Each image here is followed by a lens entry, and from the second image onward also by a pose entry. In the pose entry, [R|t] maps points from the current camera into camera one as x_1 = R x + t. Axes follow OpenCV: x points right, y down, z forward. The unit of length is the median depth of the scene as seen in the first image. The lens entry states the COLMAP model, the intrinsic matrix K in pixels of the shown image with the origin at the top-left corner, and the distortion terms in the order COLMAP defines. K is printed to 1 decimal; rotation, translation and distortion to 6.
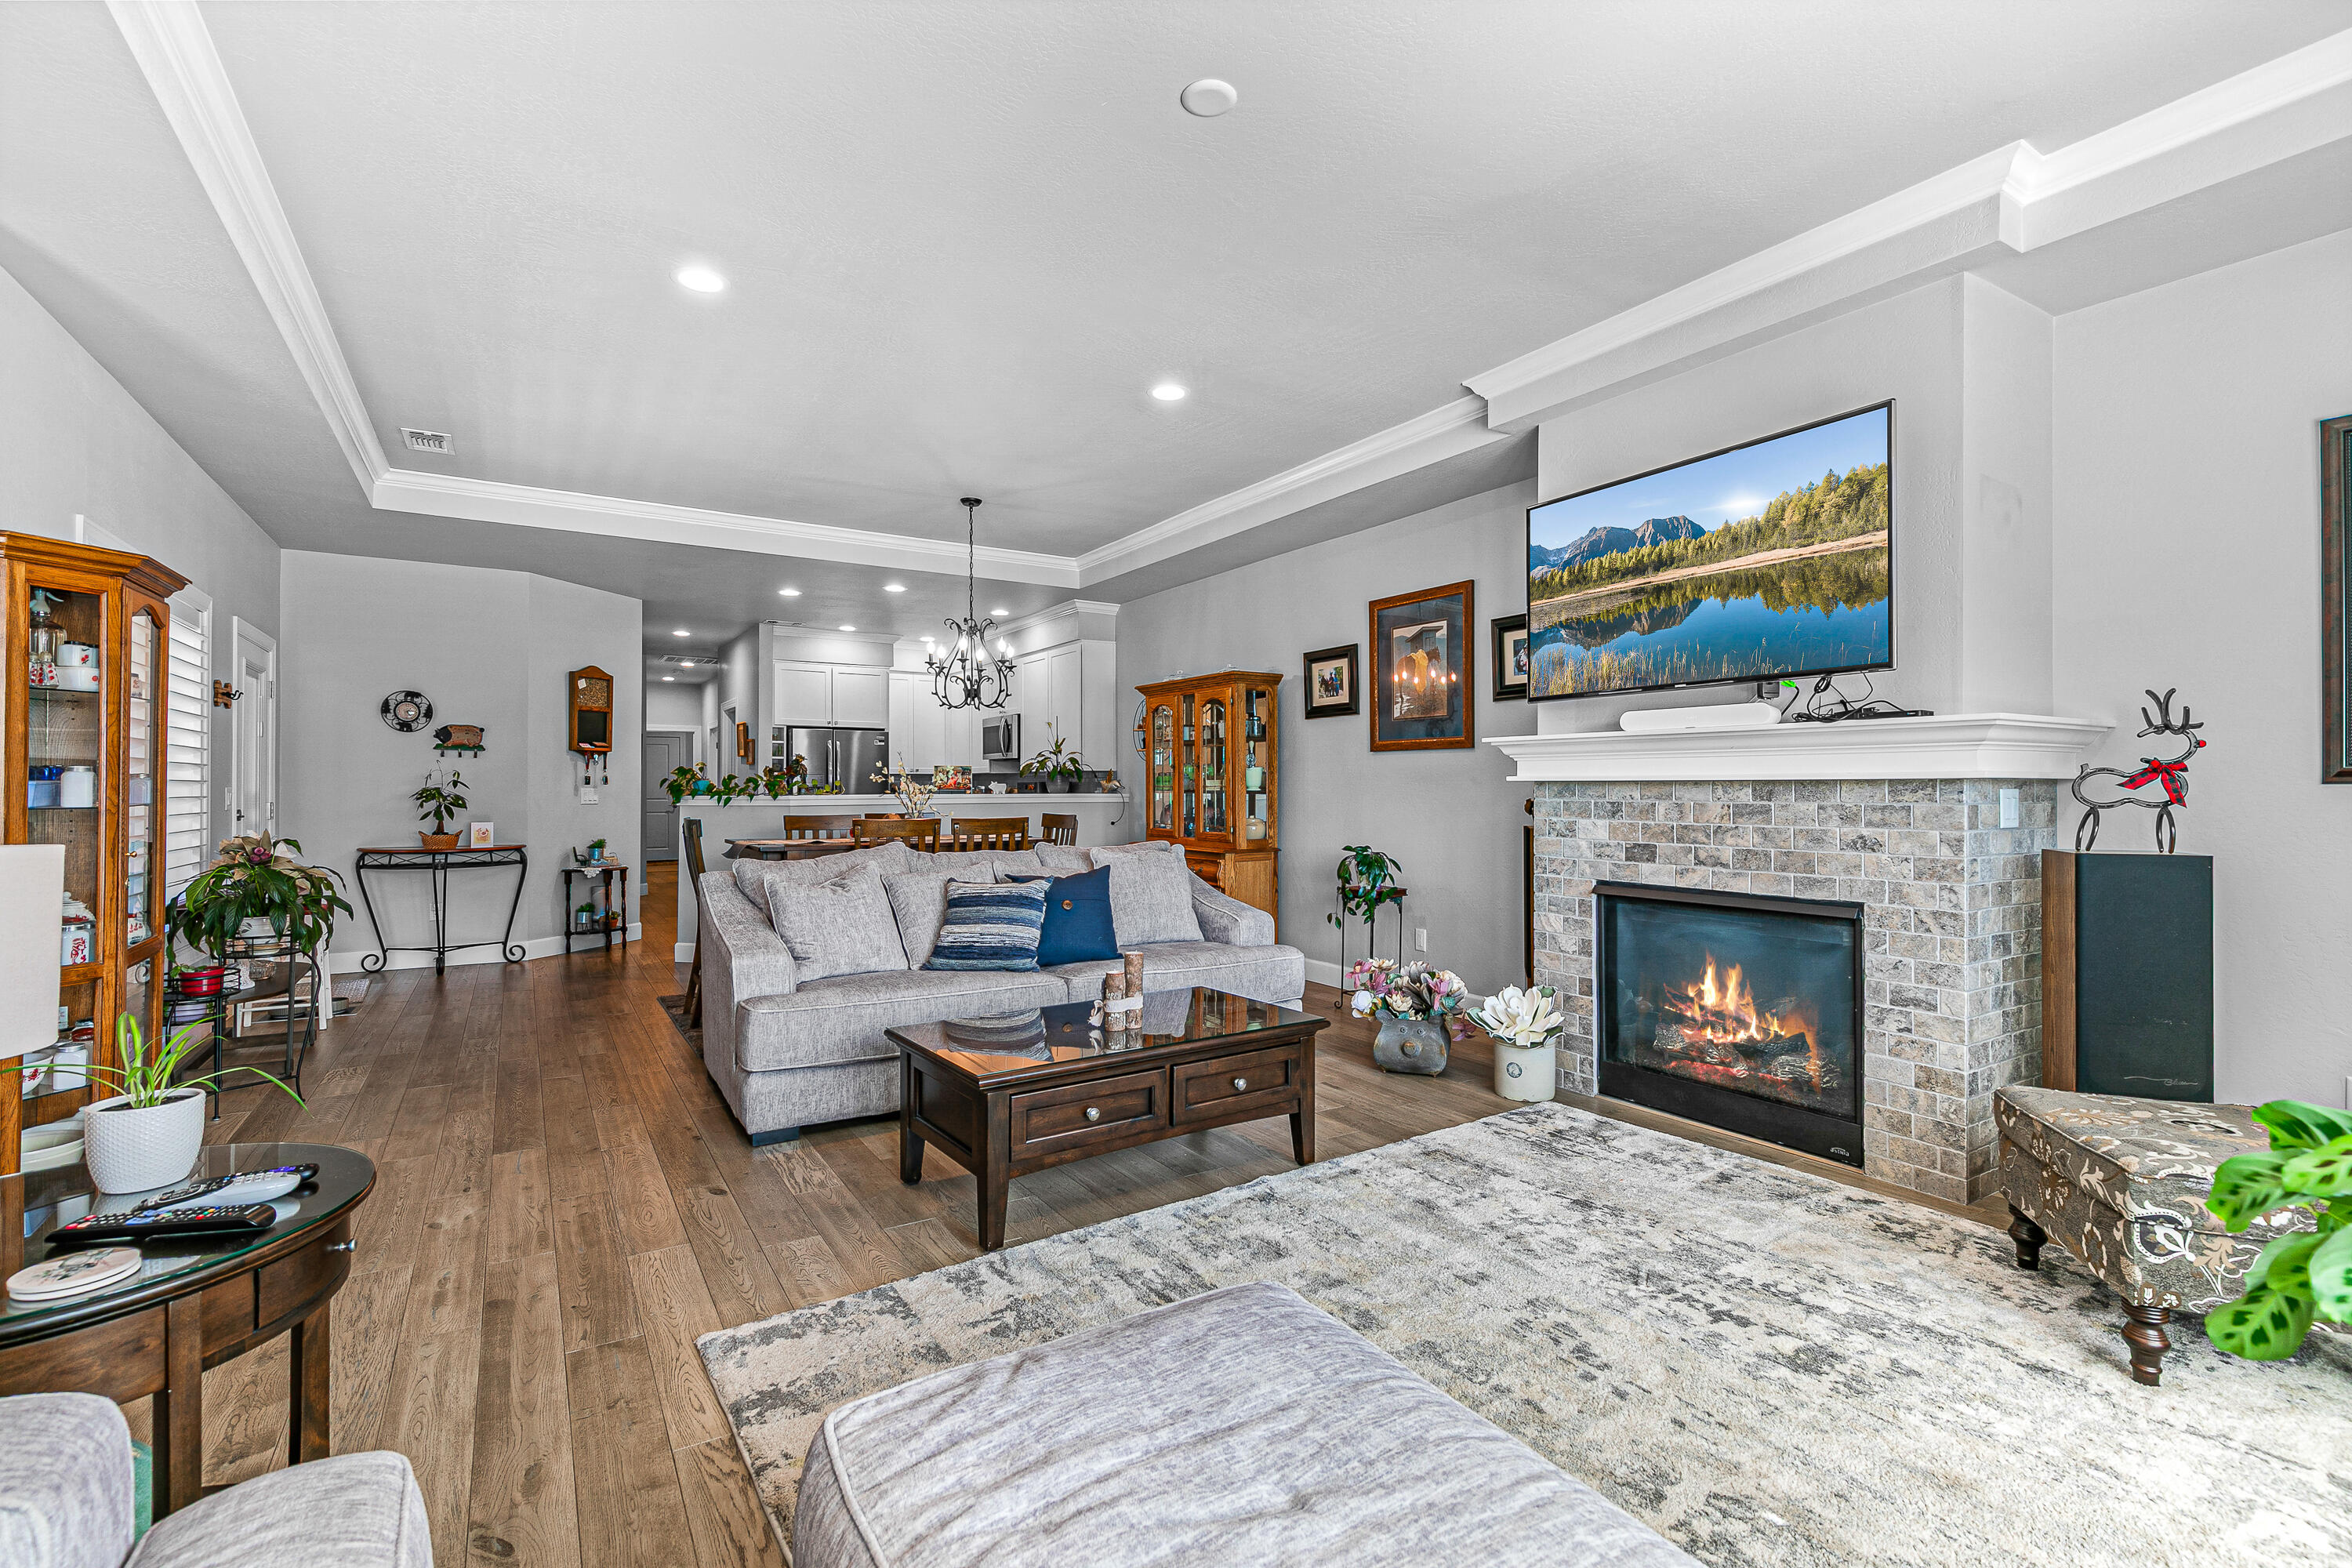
lens RADIAL K [[1043.0, 0, 1225.0], [0, 1043.0, 804.5], [0, 0, 1]] dist [0.004092, 0.000356]
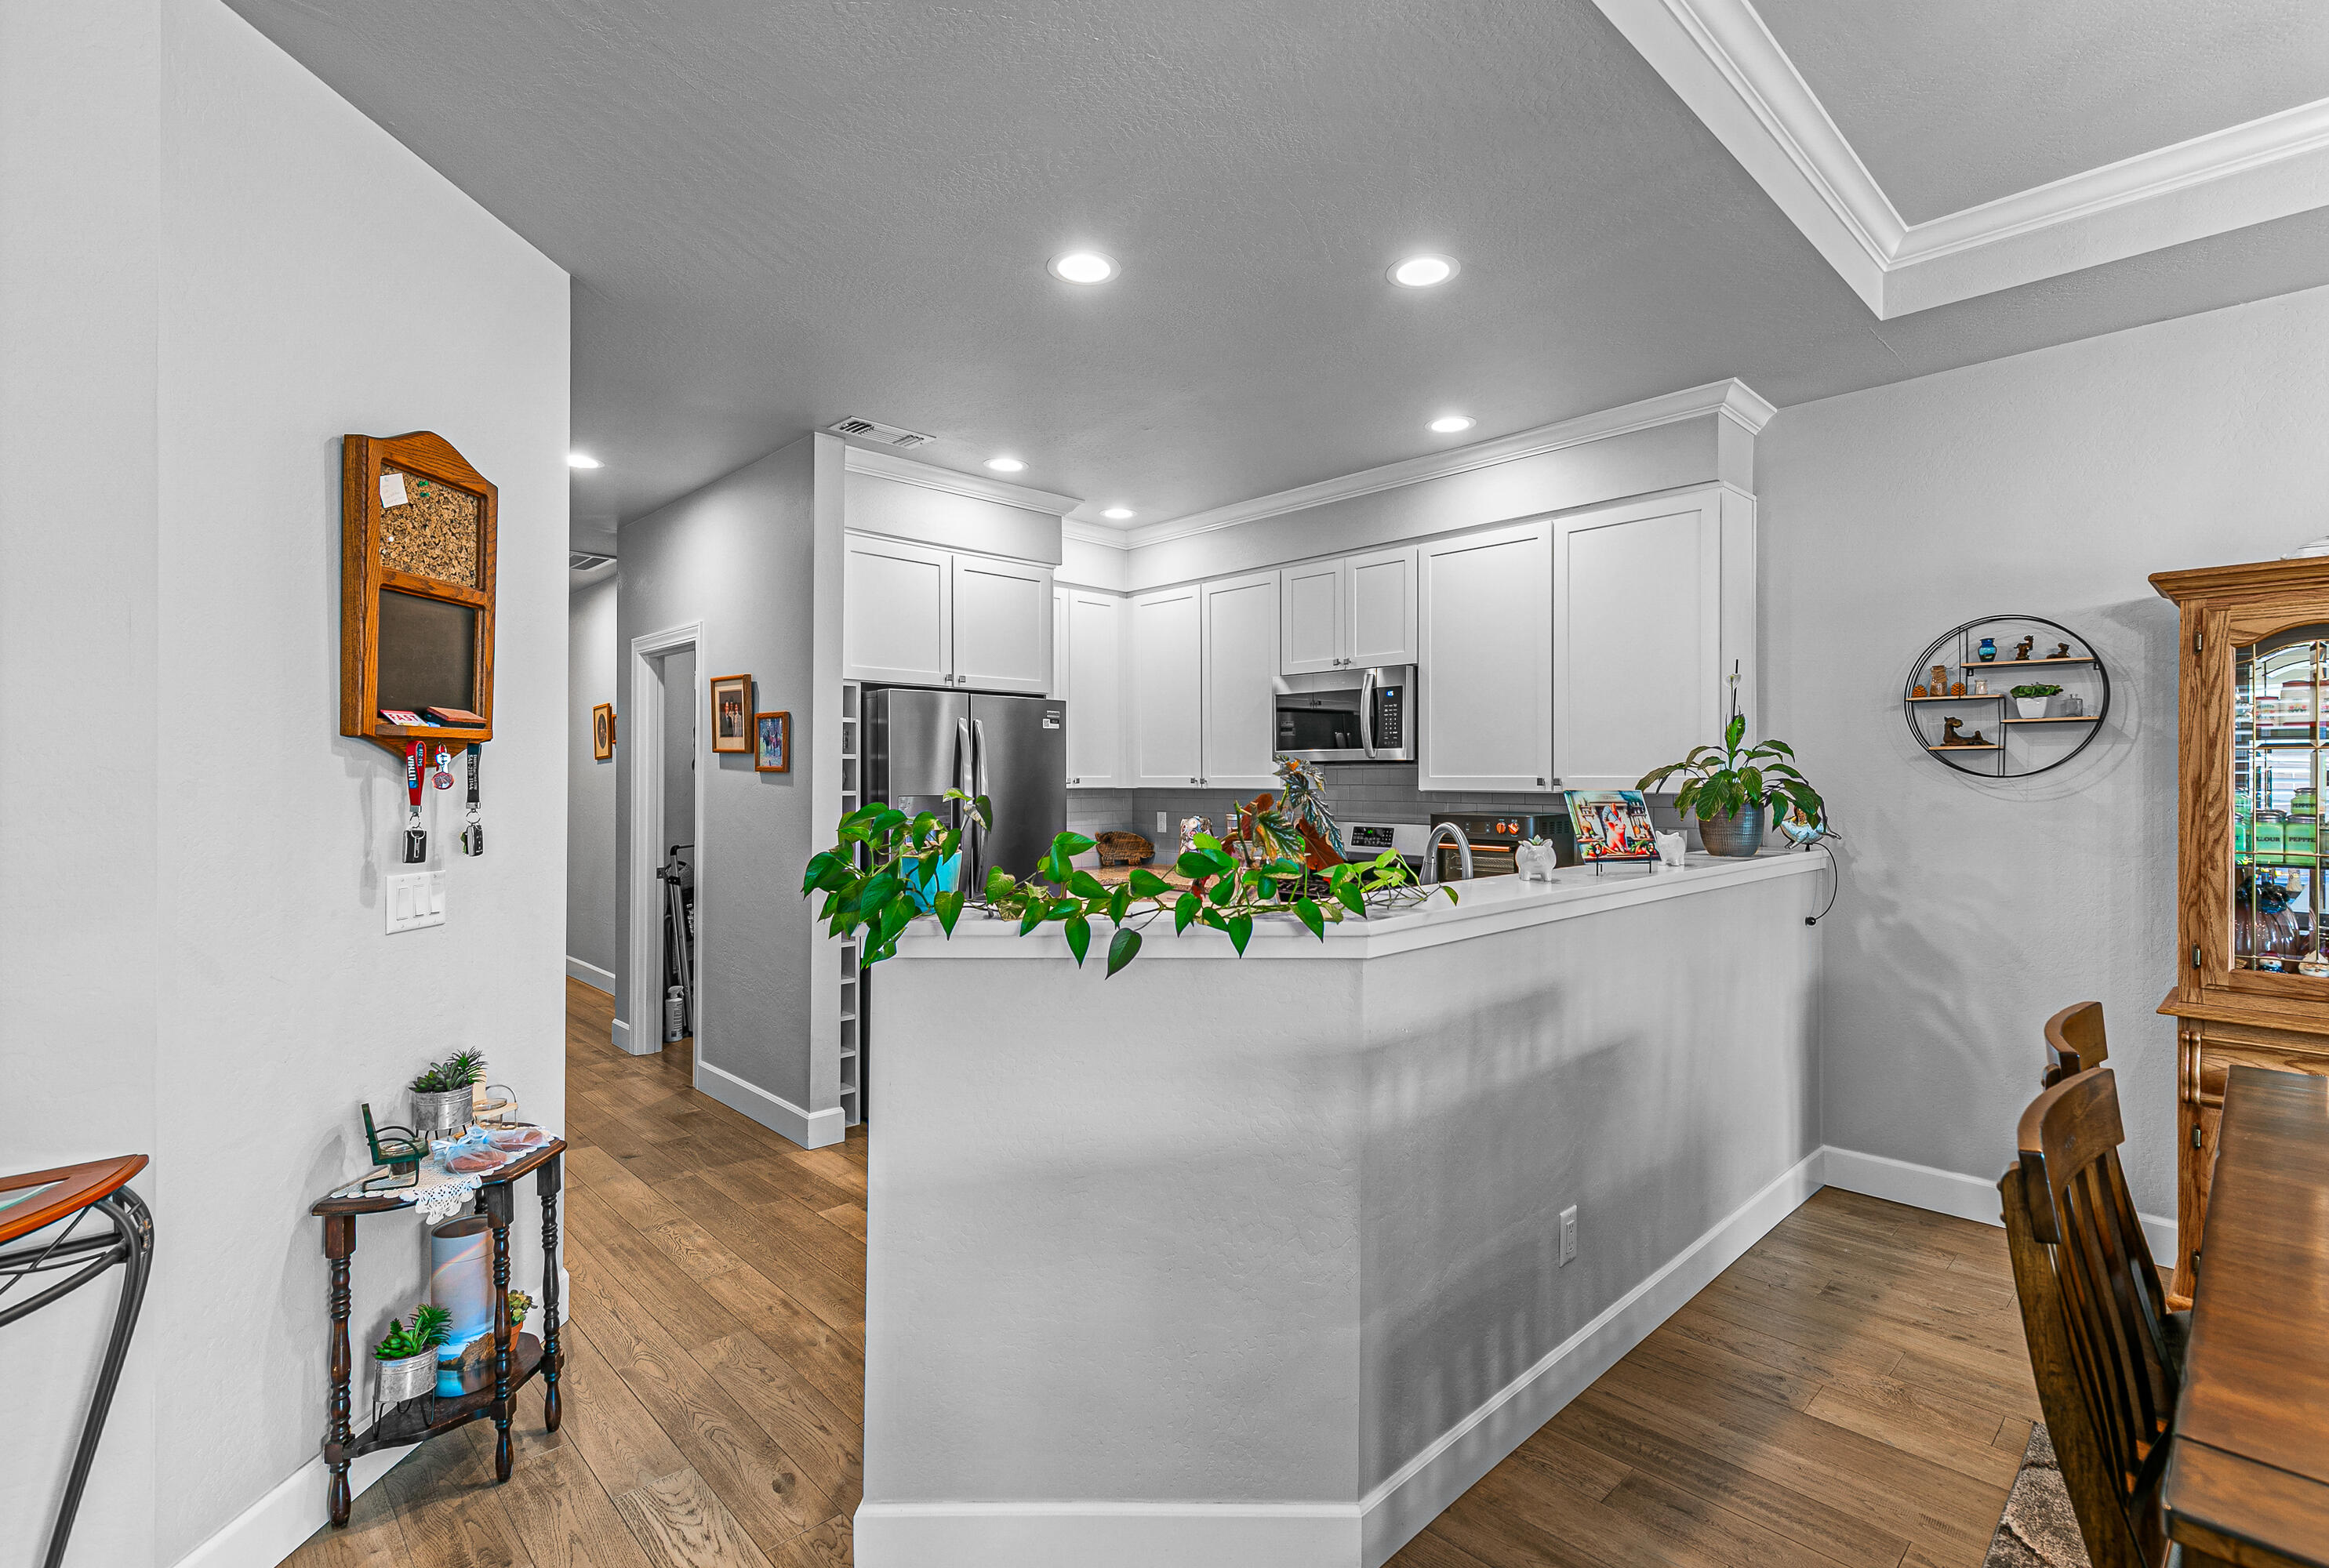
lens RADIAL K [[1032.7, 0, 1170.2], [0, 1032.7, 788.6], [0, 0, 1]] dist [0.004092, 0.000356]
pose [[0.981771, -0.001586, 0.190061, -0.467373], [0.003416, 0.999951, -0.009302, -0.034843], [-0.190037, 0.009782, 0.981728, 0.696654]]
